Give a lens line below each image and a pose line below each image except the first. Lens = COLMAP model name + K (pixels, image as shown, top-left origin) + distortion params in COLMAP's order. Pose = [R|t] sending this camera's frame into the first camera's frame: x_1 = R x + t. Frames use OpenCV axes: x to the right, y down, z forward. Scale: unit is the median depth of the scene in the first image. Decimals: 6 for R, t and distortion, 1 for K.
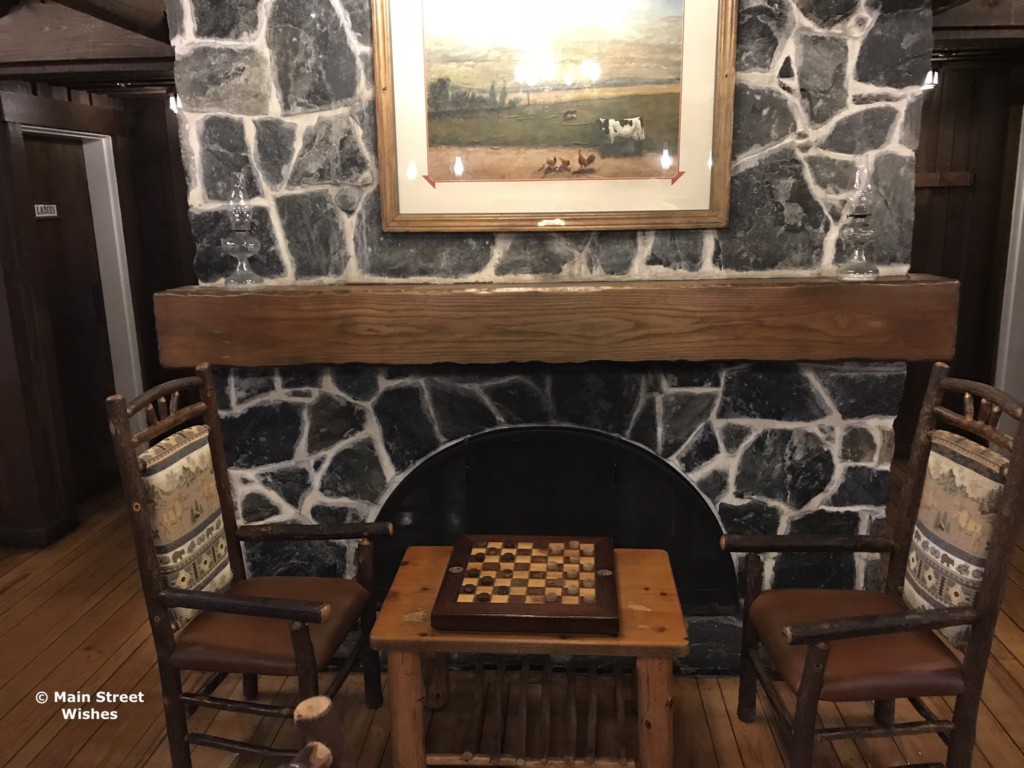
lens RADIAL K [[832.2, 0, 505.6], [0, 832.2, 383.7], [0, 0, 1]] dist [-0.011050, 0.018022]
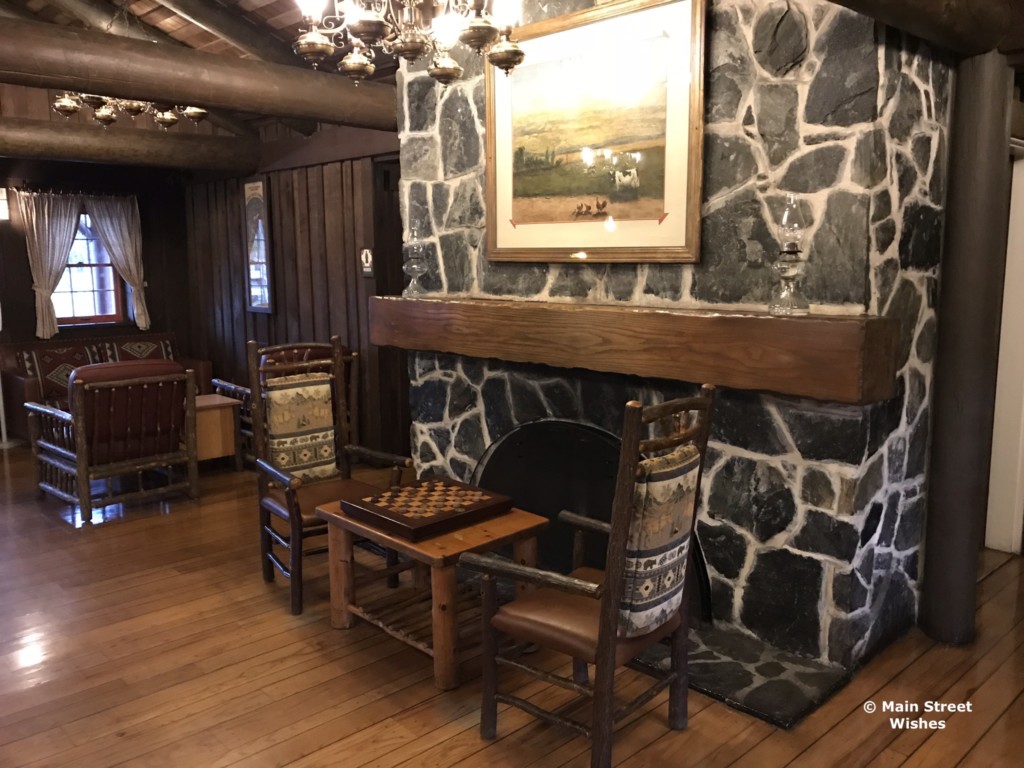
lens RADIAL K [[832.2, 0, 511.1], [0, 832.2, 383.0], [0, 0, 1]] dist [-0.011050, 0.018022]
pose [[0.739609, 0.118530, -0.662517, 0.827326], [-0.163226, 0.986572, -0.005712, 0.016945], [0.652944, 0.112365, 0.749025, 0.028279]]
